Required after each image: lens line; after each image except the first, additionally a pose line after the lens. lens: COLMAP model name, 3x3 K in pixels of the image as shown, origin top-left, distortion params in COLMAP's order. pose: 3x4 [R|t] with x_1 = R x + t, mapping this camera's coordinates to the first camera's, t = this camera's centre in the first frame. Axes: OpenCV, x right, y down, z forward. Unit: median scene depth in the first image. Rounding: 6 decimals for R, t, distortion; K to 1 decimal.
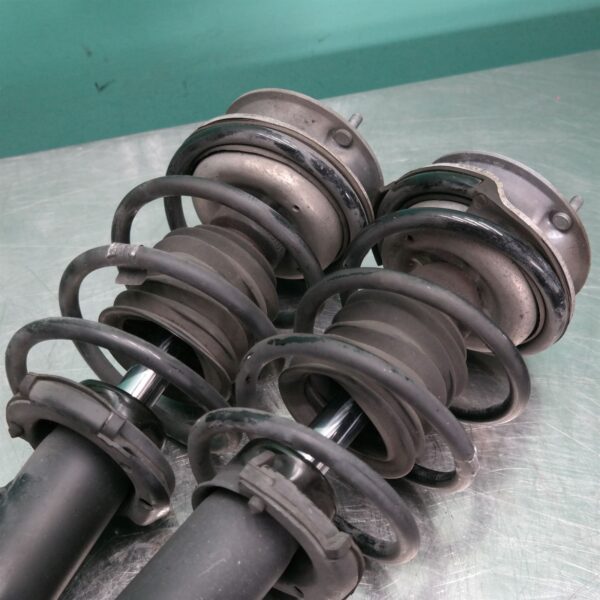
lens RADIAL K [[1033.3, 0, 300.0], [0, 1033.3, 300.0], [0, 0, 1]] dist [-0.022059, -0.061782]
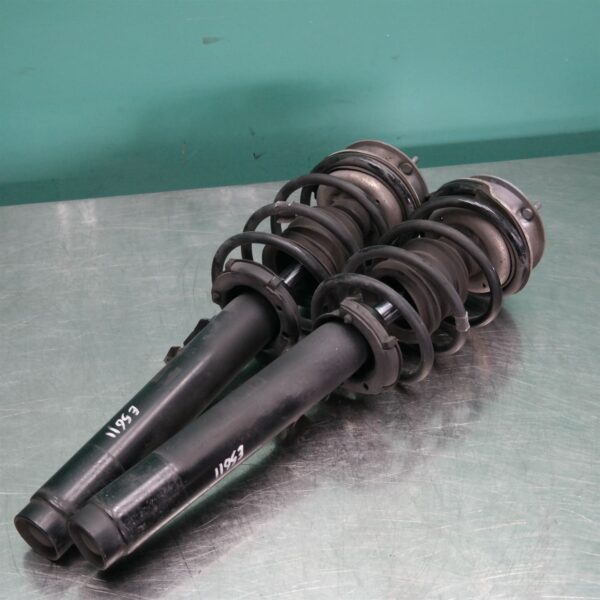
lens RADIAL K [[1053.4, 0, 300.0], [0, 1053.4, 300.0], [0, 0, 1]] dist [0.007256, 0.041660]
pose [[0.994849, 0.066775, -0.076269, 0.013479], [-0.079961, 0.979378, -0.185538, 0.435063], [0.062307, 0.190681, 0.979673, -0.764662]]
